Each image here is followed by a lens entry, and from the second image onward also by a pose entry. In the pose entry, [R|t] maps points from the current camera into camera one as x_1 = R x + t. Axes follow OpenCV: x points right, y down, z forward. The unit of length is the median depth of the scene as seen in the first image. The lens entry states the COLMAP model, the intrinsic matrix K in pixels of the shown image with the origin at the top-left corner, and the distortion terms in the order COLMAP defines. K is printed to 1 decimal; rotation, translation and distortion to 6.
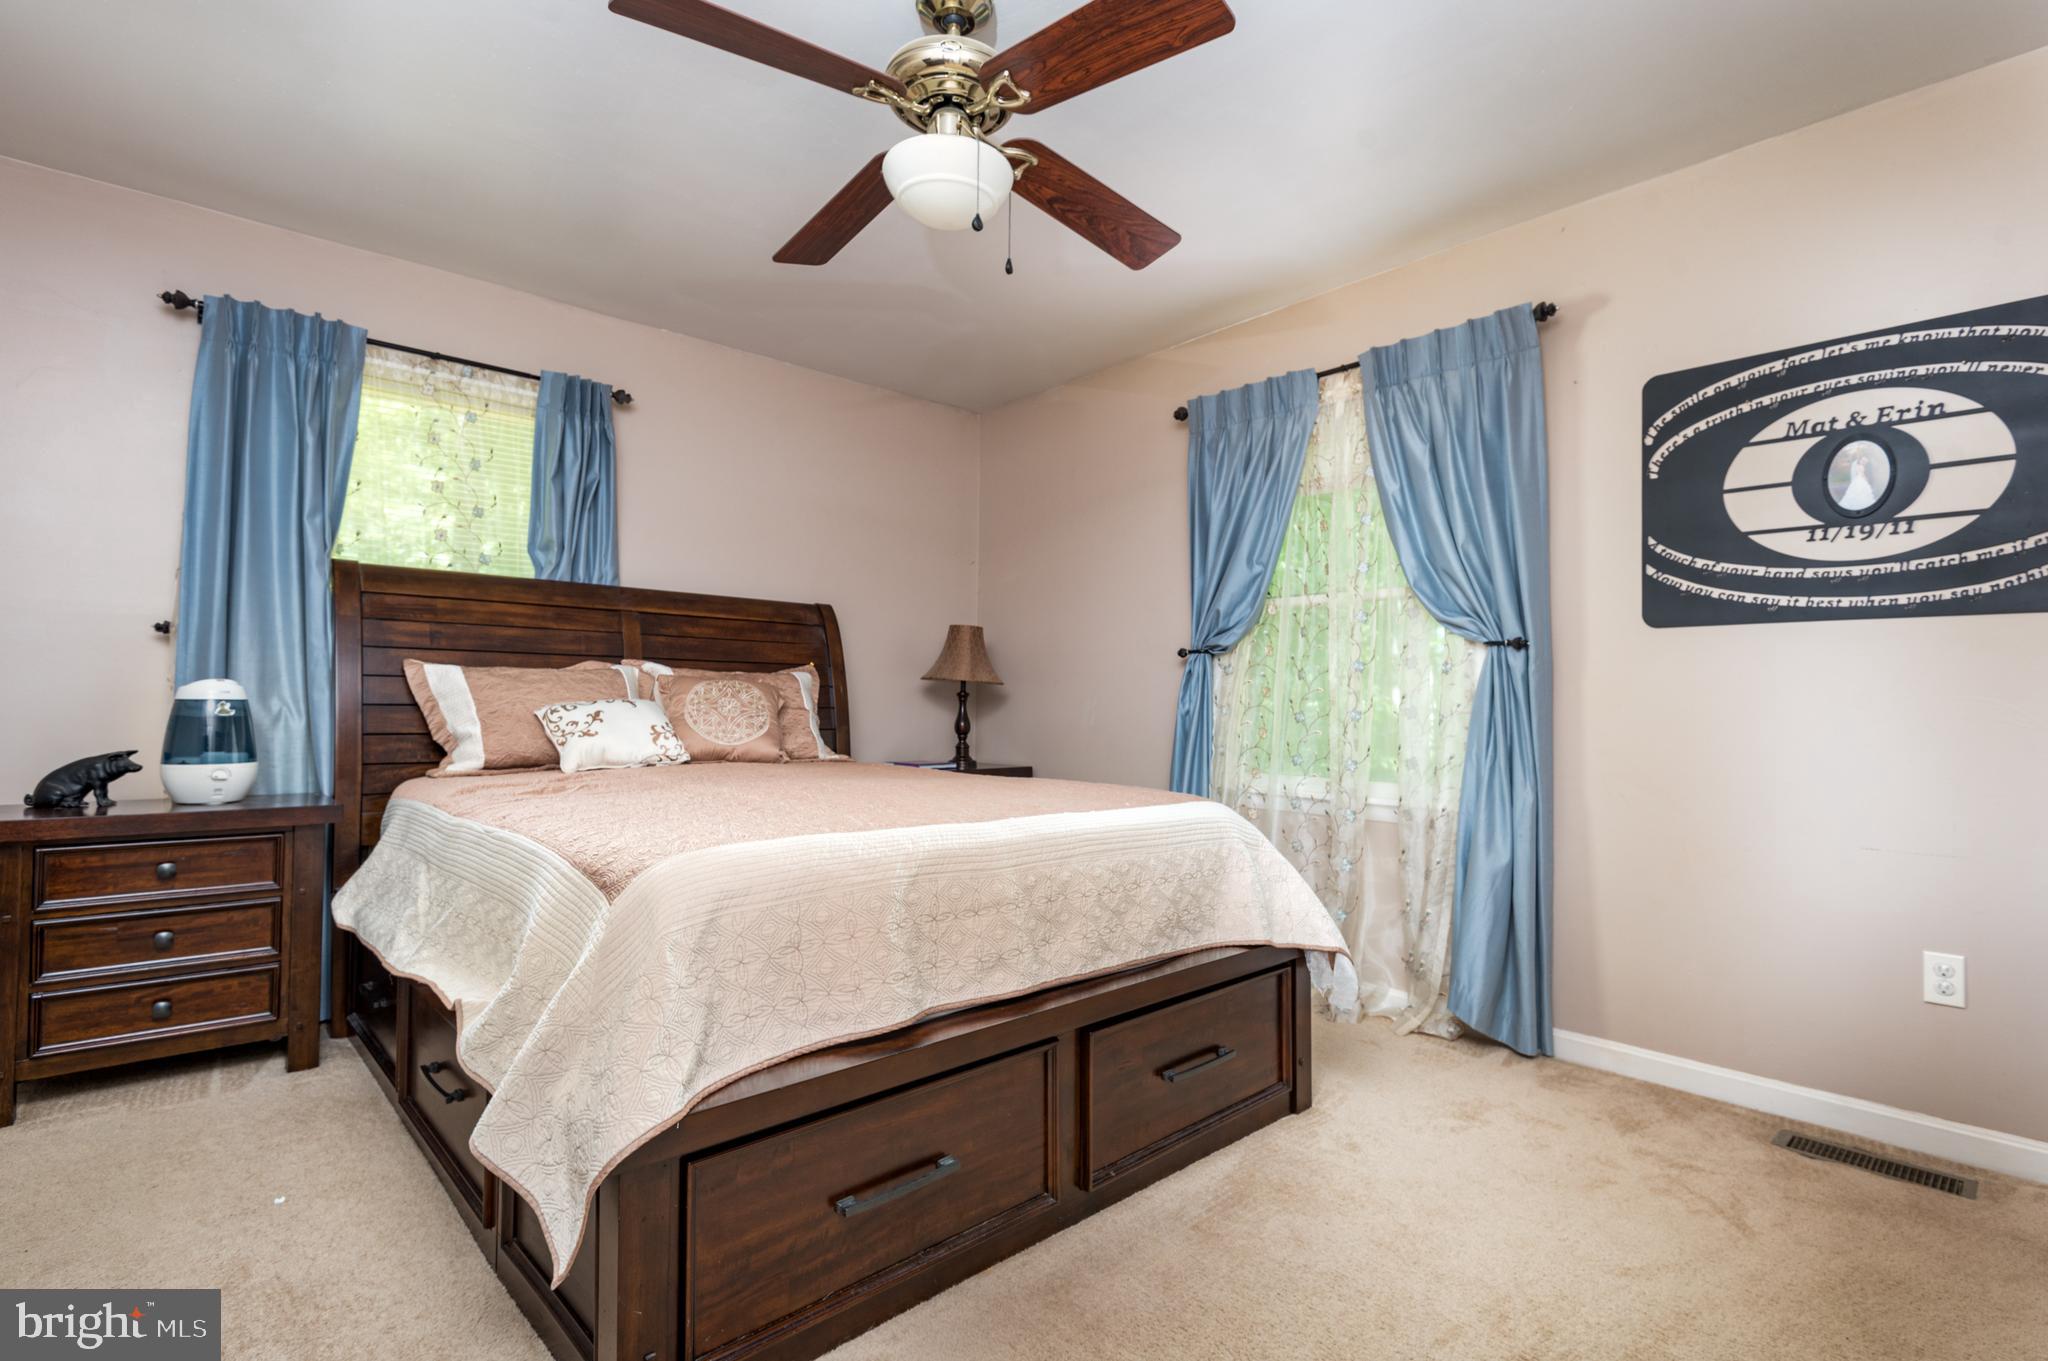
lens RADIAL K [[981.9, 0, 1019.7], [0, 981.9, 685.6], [0, 0, 1]] dist [0.047080, -0.025726]
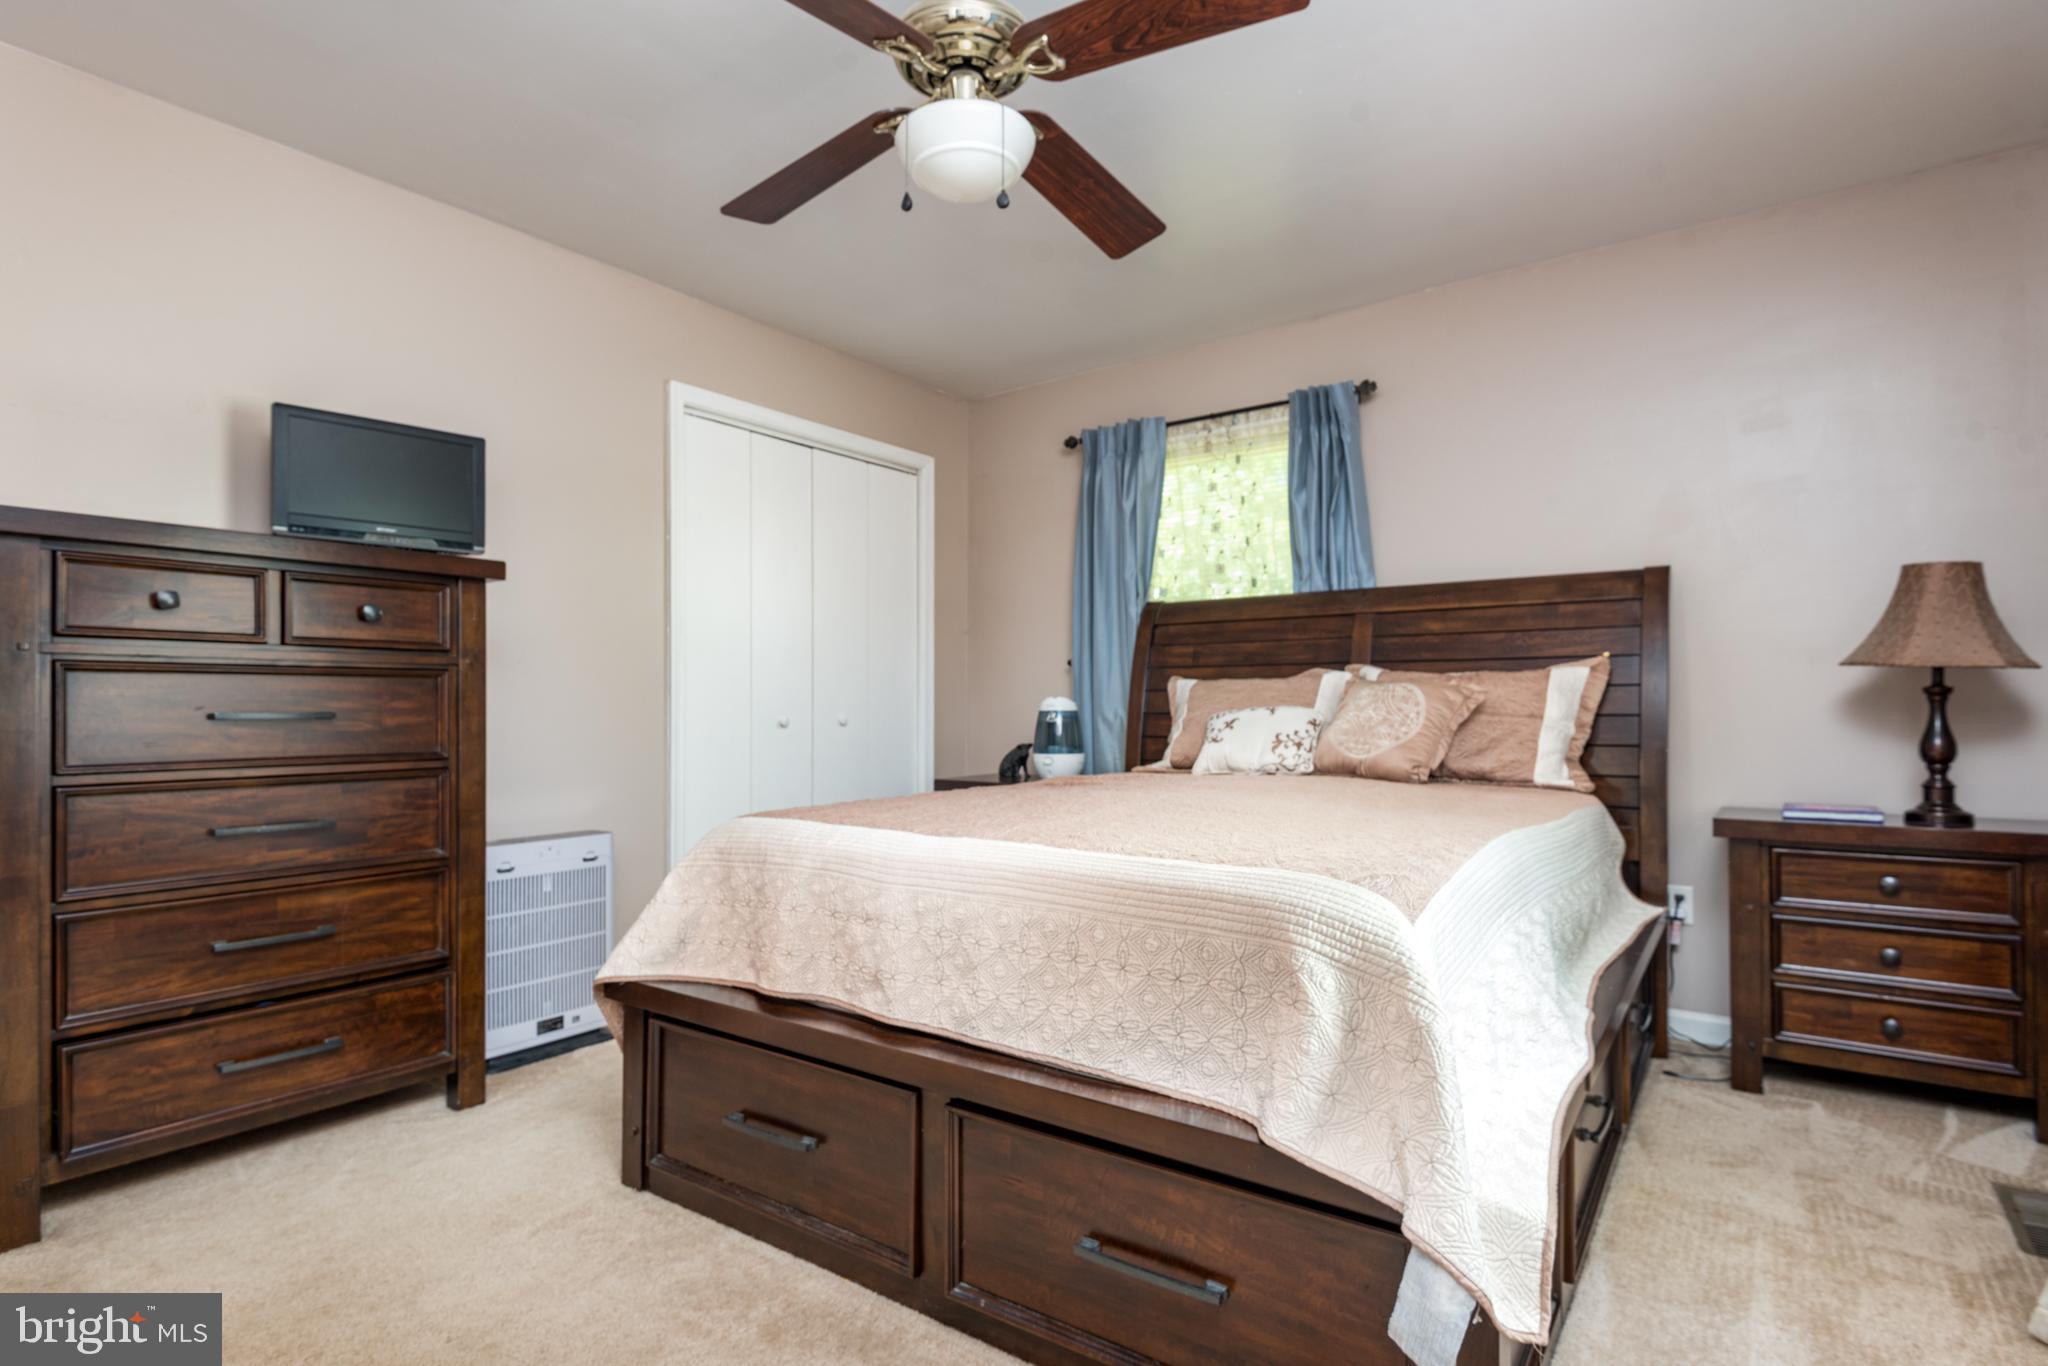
lens RADIAL K [[1016.6, 0, 1023.2], [0, 1016.6, 714.6], [0, 0, 1]] dist [0.004480, 0.000379]
pose [[0.197248, -0.005700, -0.980337, 0.533851], [0.021165, 0.999775, -0.001554, 0.017146], [0.980125, -0.020443, 0.197324, 0.527147]]
